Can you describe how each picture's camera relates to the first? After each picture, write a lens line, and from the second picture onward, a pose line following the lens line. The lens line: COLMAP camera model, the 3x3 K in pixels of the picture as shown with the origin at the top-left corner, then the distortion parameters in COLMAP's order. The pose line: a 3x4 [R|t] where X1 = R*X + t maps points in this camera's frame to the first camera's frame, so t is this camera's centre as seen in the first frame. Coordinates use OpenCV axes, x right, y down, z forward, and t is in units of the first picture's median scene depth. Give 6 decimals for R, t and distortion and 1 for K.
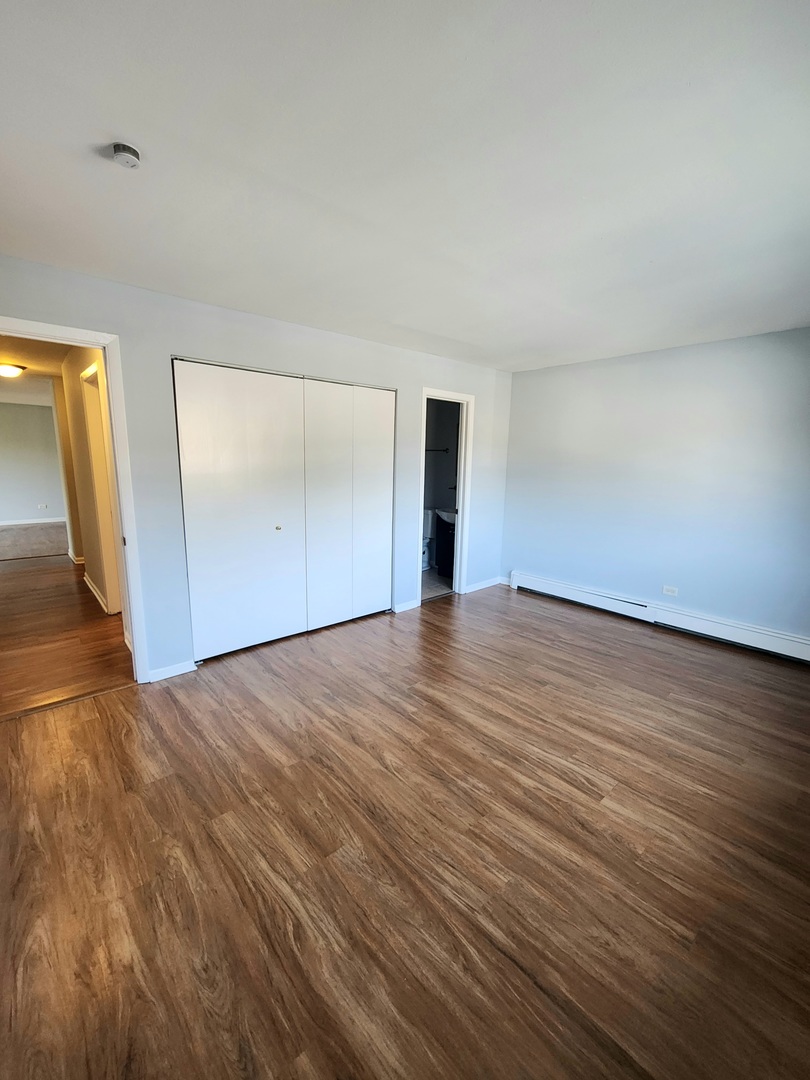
lens RADIAL K [[443.5, 0, 407.8], [0, 443.5, 545.9], [0, 0, 1]] dist [0.001556, 0.000799]
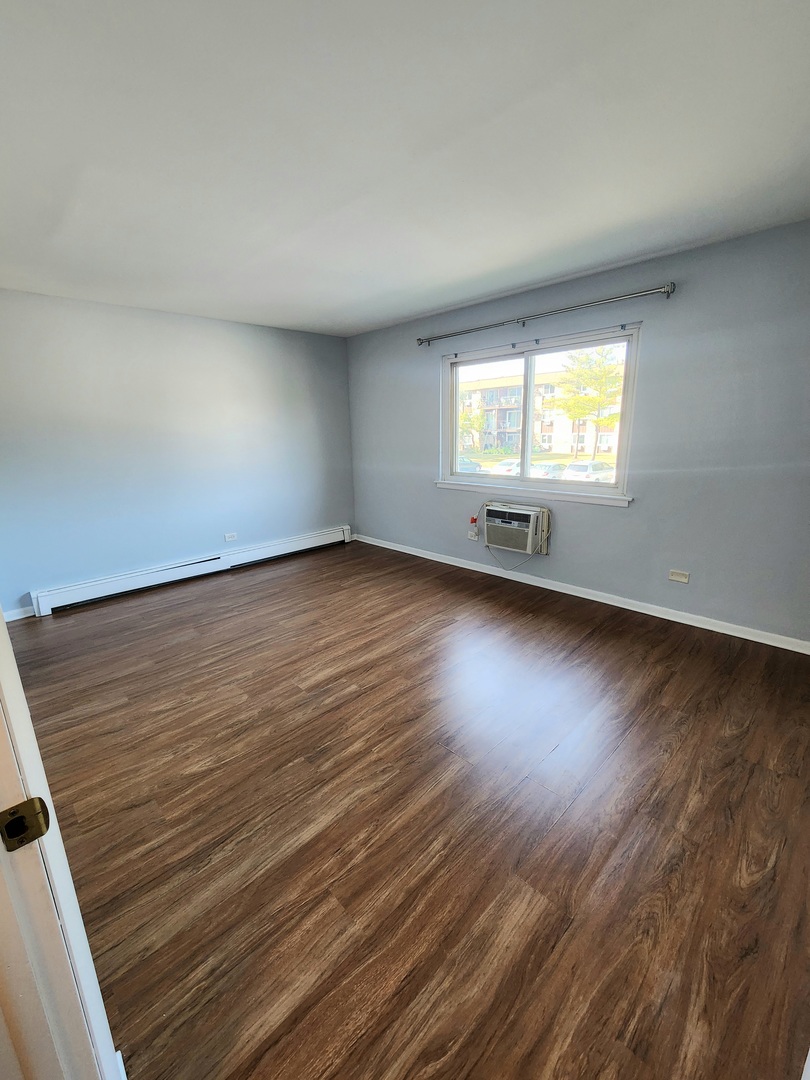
lens RADIAL K [[443.5, 0, 406.7], [0, 443.5, 539.8], [0, 0, 1]] dist [0.001556, 0.000799]
pose [[-0.039828, -0.260179, 0.964739, -0.791493], [0.216989, 0.940212, 0.262522, -0.138733], [-0.975361, 0.219793, 0.019009, 0.787632]]
